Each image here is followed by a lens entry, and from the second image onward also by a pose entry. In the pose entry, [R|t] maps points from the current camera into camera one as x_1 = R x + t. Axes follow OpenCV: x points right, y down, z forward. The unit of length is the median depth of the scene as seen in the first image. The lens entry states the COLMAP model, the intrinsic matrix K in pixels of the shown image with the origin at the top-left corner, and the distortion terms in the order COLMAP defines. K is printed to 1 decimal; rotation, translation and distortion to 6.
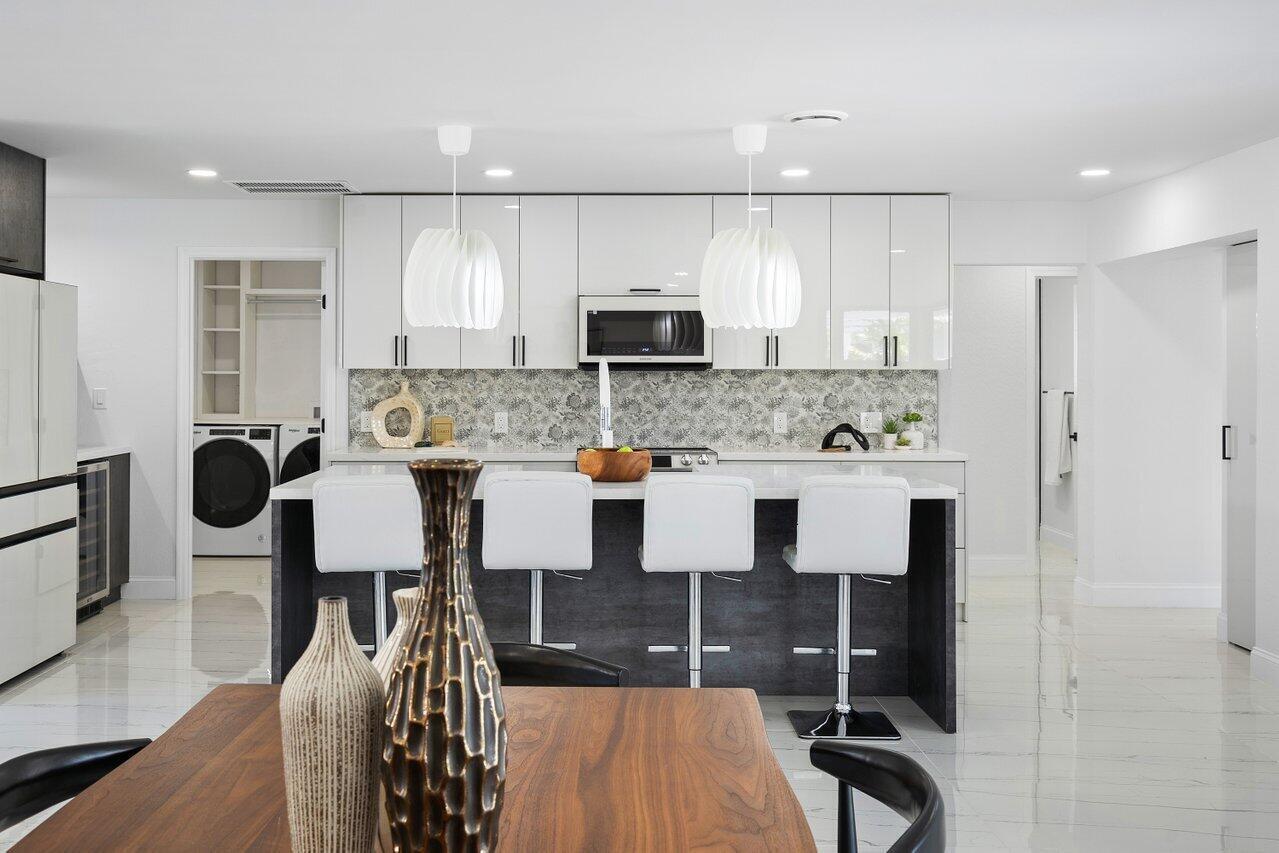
lens RADIAL K [[1295.9, 0, 562.1], [0, 1295.9, 366.5], [0, 0, 1]] dist [0.006443, 0.001344]
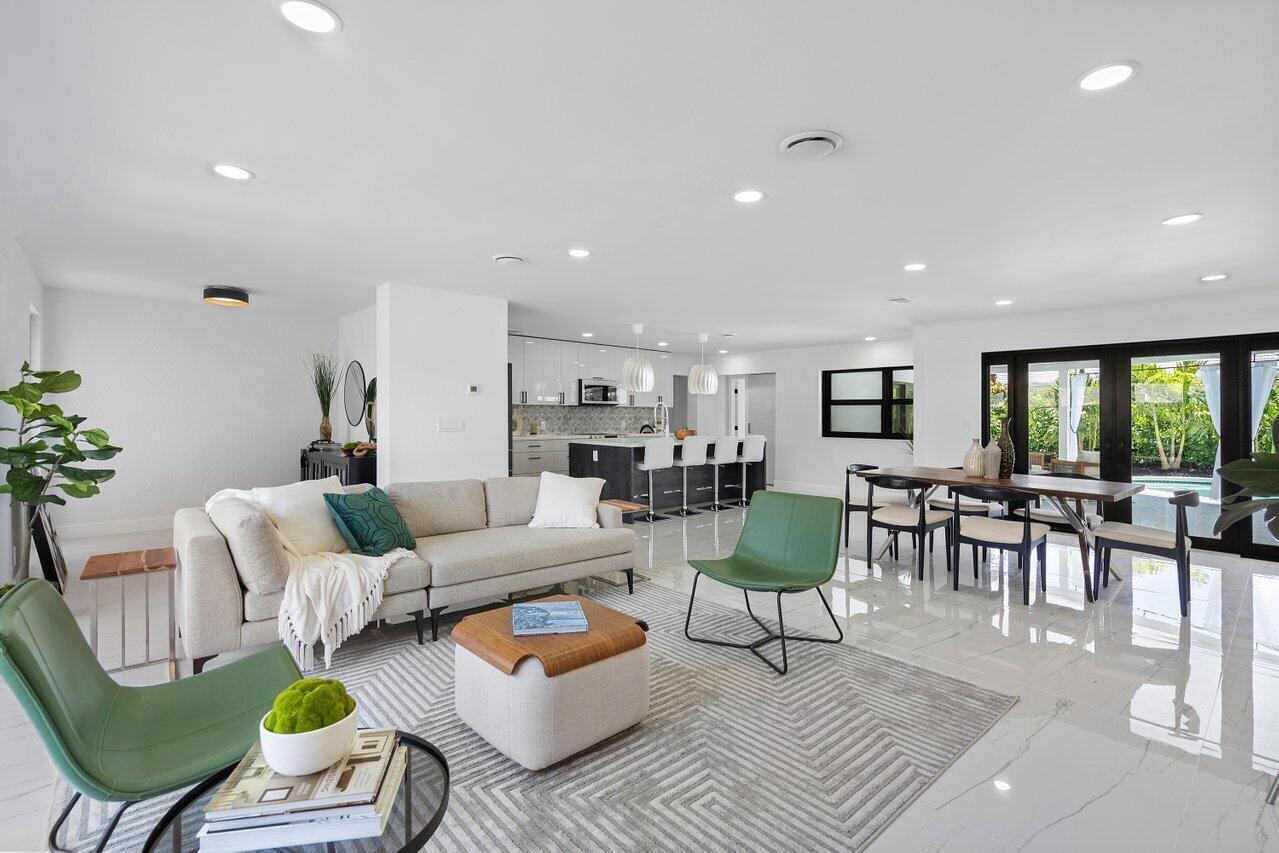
lens RADIAL K [[588.0, 0, 637.9], [0, 588.0, 396.2], [0, 0, 1]] dist [0.001292, 0.000169]
pose [[0.729297, 0.026199, 0.683695, -0.728137], [-0.010623, 0.999580, -0.026972, 0.014316], [-0.684114, 0.012408, 0.729269, -0.001238]]
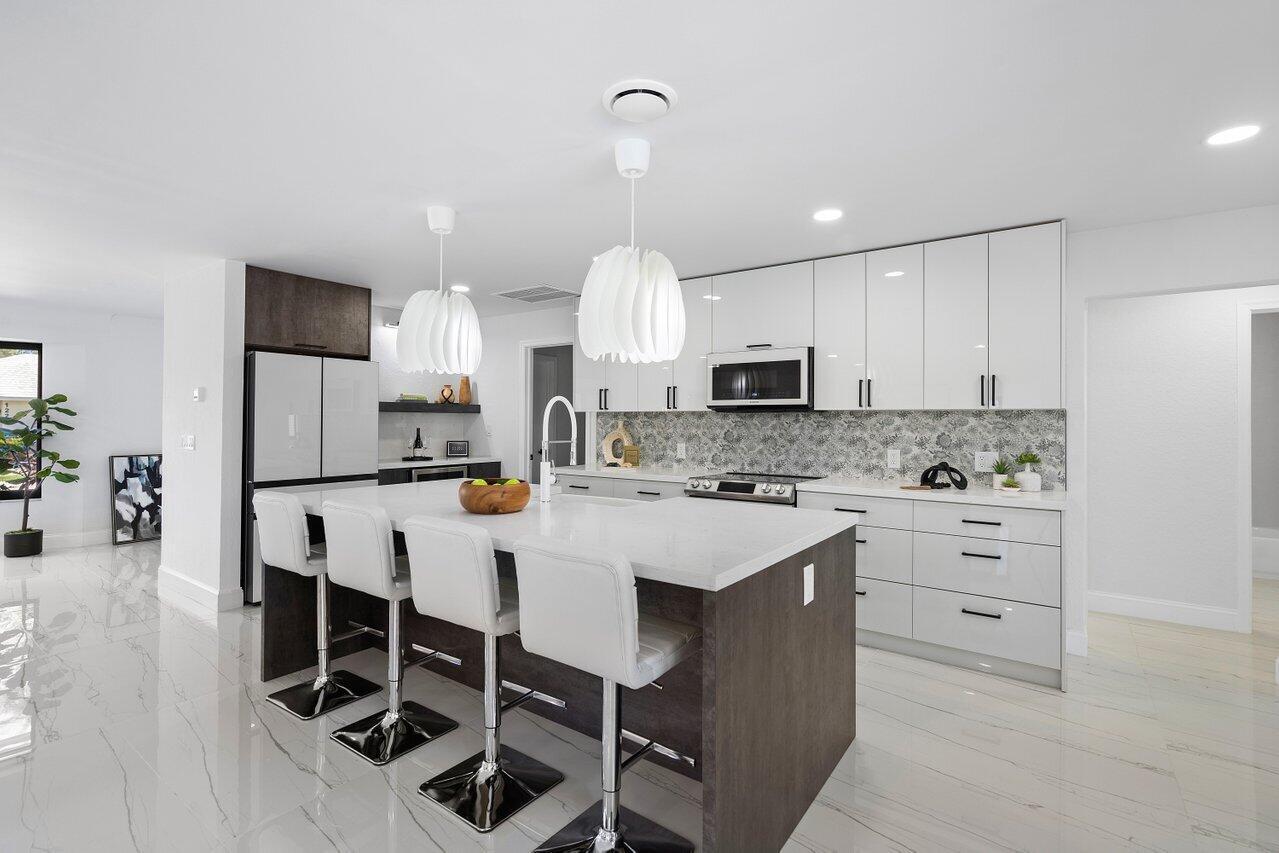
lens RADIAL K [[592.2, 0, 648.8], [0, 592.2, 415.5], [0, 0, 1]] dist [0.002222, 0.001026]
pose [[0.823104, -0.002924, -0.567883, 0.284766], [-0.000479, 0.999983, -0.005842, 0.009511], [0.567890, 0.005080, 0.823089, 0.463346]]
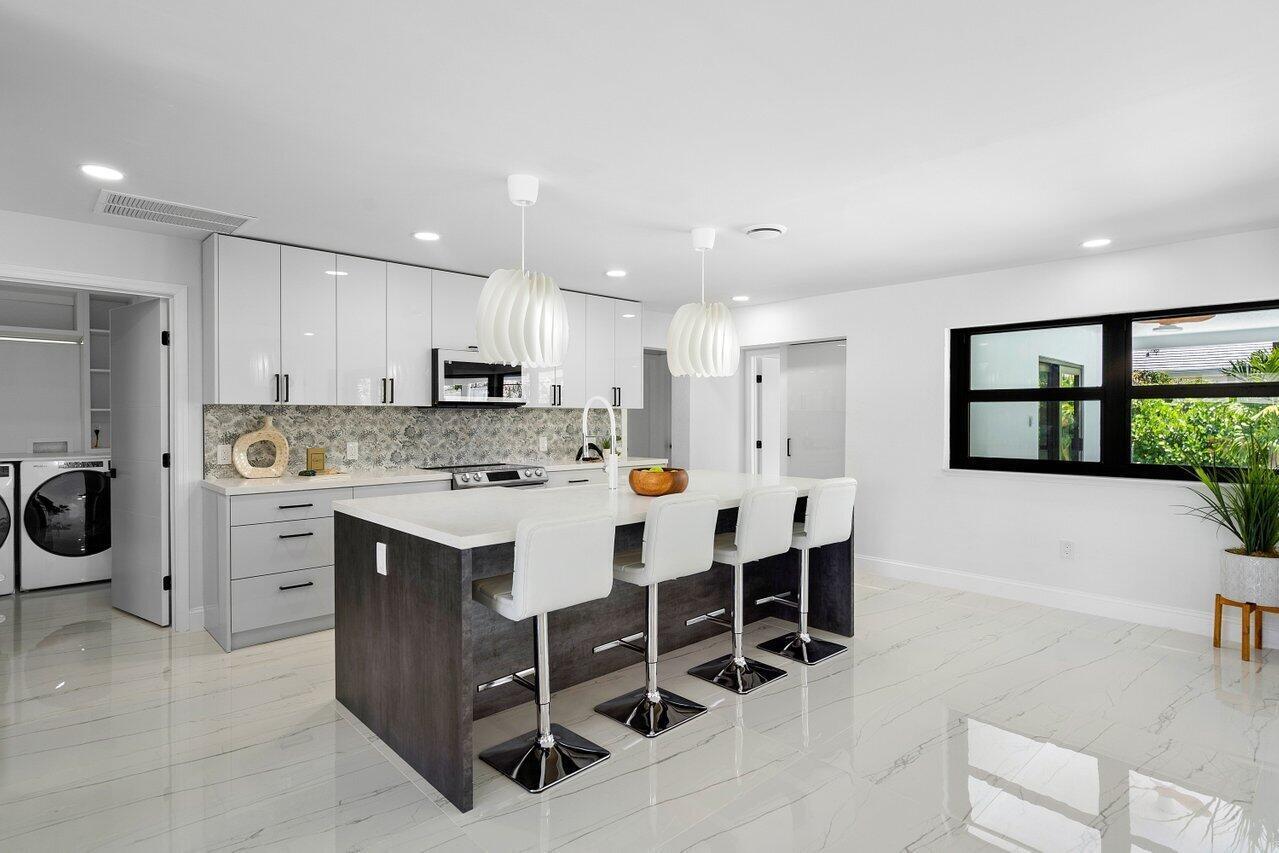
lens RADIAL K [[664.9, 0, 630.1], [0, 664.9, 425.2], [0, 0, 1]] dist [0.000341, -0.000035]
pose [[0.722687, -0.010458, 0.691097, -0.288350], [-0.002669, 0.999836, 0.017921, 0.007874], [-0.691171, -0.014796, 0.722540, 0.379962]]
